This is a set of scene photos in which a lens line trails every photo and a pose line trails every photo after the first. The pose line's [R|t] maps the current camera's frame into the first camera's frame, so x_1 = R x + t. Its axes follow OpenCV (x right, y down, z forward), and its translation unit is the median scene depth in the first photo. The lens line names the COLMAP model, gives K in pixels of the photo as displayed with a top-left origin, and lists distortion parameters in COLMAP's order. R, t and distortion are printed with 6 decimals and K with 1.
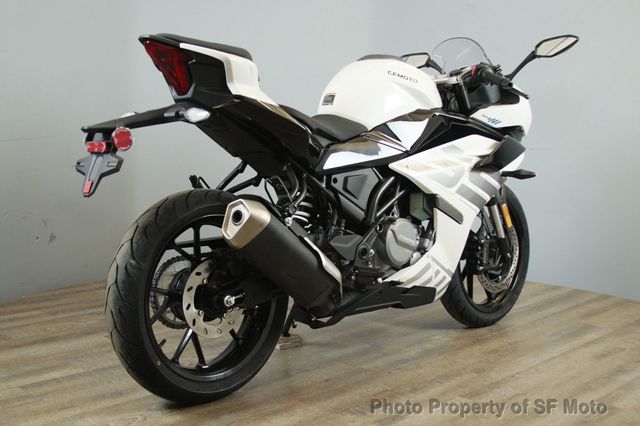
lens RADIAL K [[838.7, 0, 320.3], [0, 838.7, 212.5], [0, 0, 1]] dist [-0.039311, 0.000000]
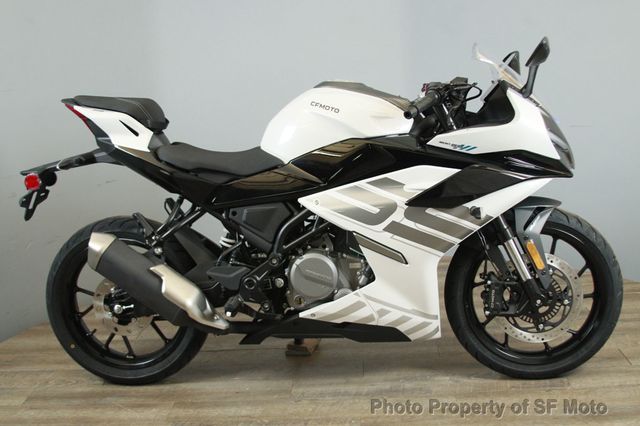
lens RADIAL K [[838.7, 0, 320.3], [0, 838.7, 212.9], [0, 0, 1]] dist [-0.039311, 0.000000]
pose [[0.629726, 0.087764, -0.771843, 0.835307], [-0.015628, 0.994828, 0.100369, -0.135133], [0.776660, -0.051143, 0.627841, 0.377046]]
